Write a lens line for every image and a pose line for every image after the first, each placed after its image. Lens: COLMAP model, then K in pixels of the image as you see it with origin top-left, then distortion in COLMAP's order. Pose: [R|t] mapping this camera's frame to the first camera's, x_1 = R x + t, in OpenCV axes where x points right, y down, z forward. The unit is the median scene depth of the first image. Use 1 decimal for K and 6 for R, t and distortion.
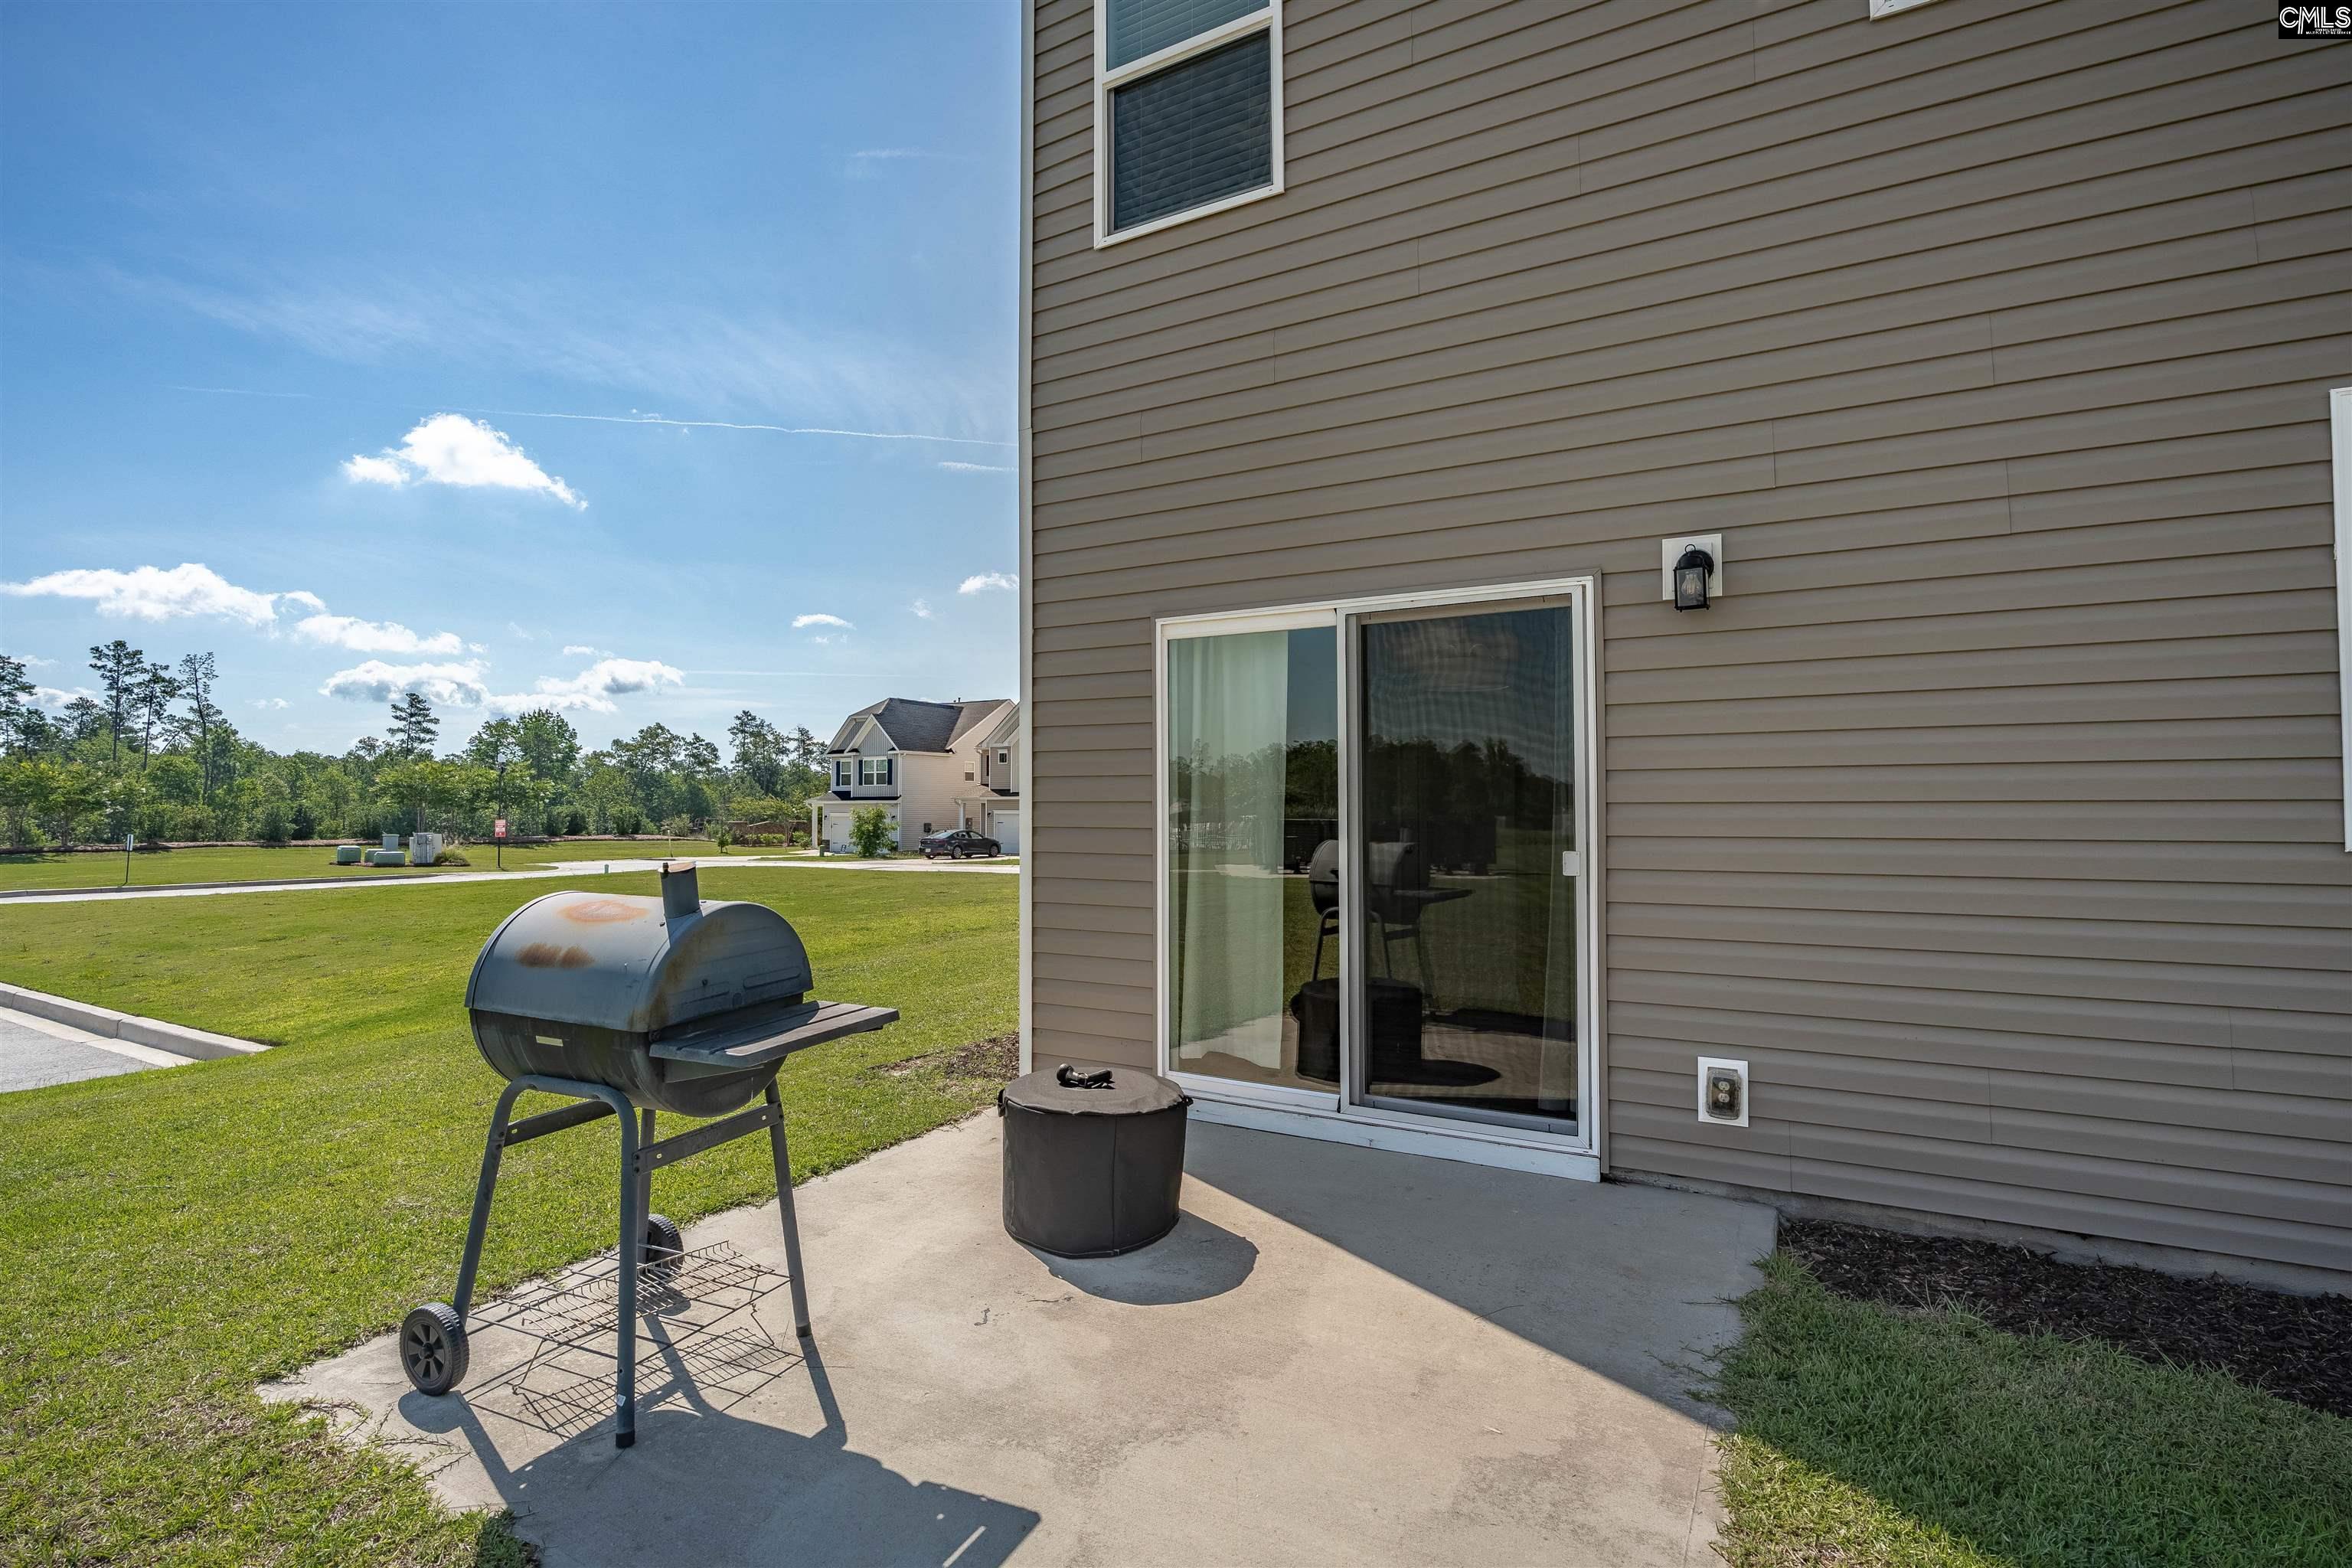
lens RADIAL K [[1085.0, 0, 1165.8], [0, 1085.0, 789.7], [0, 0, 1]] dist [-0.024381, 0.001274]
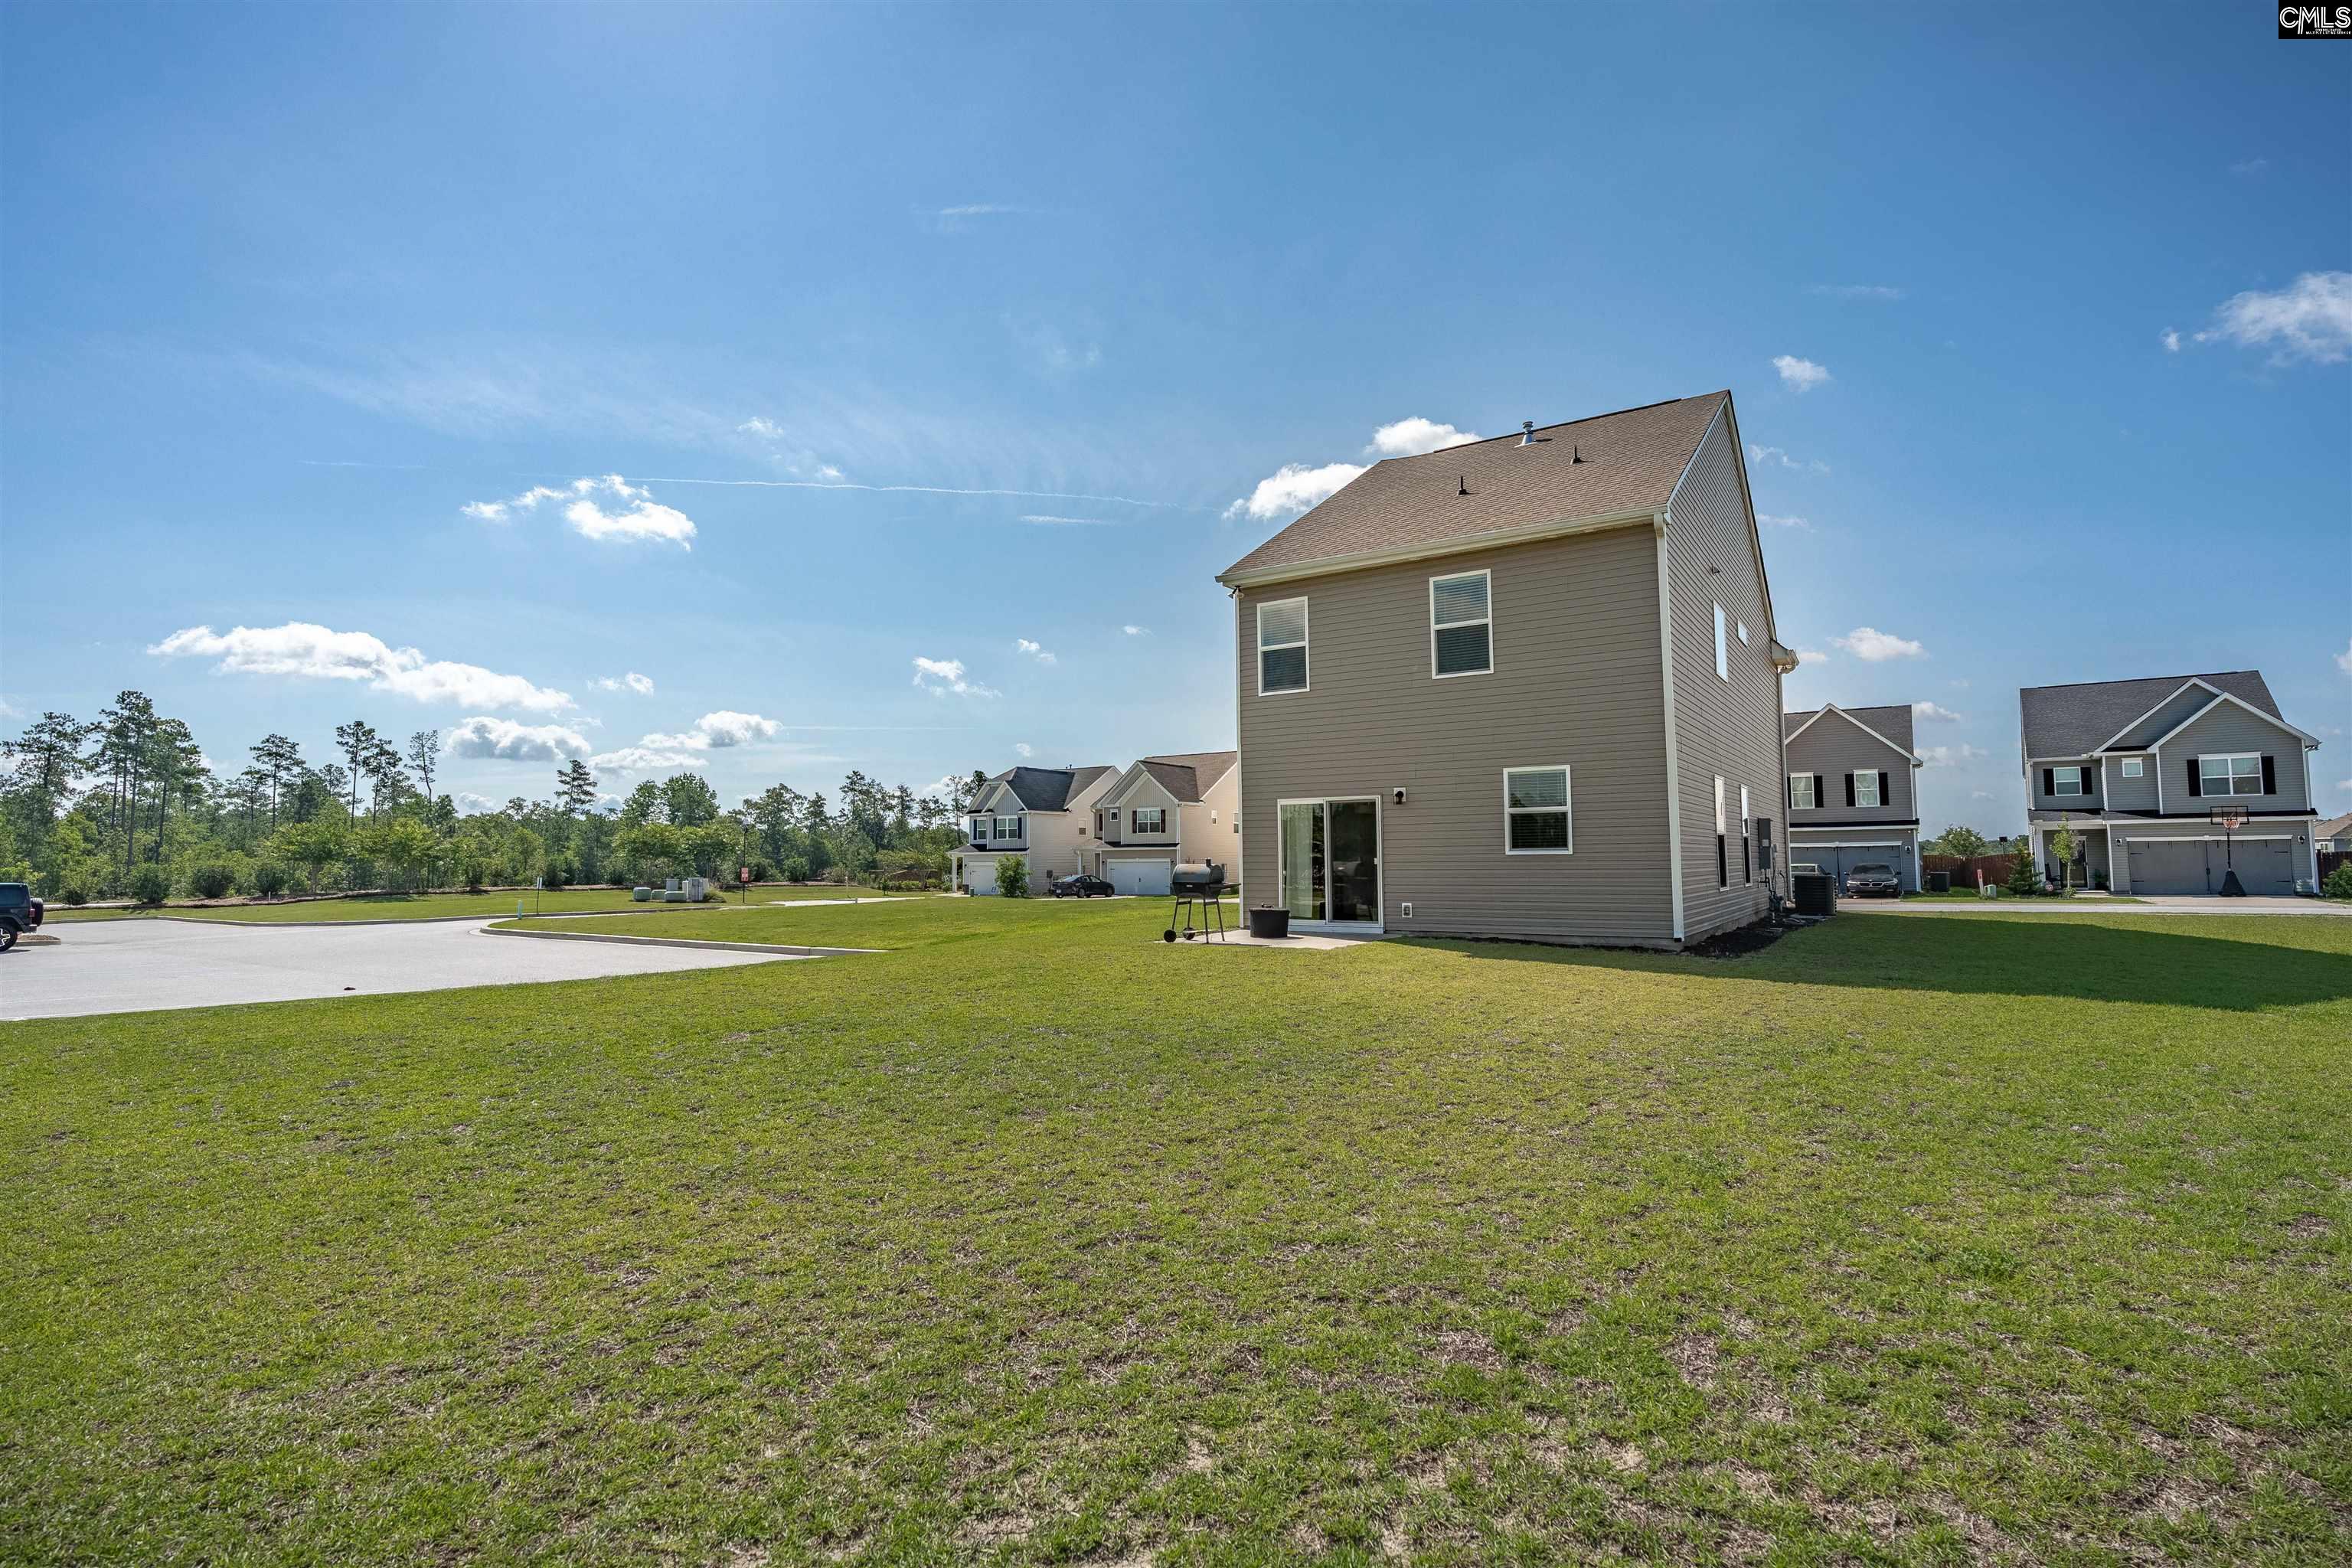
lens RADIAL K [[1085.0, 0, 1183.1], [0, 1085.0, 778.4], [0, 0, 1]] dist [-0.024381, 0.001274]
pose [[0.998771, -0.010574, -0.048426, -0.010091], [0.007802, 0.998339, -0.057085, -0.001124], [0.048949, 0.056637, 0.997194, -0.182548]]
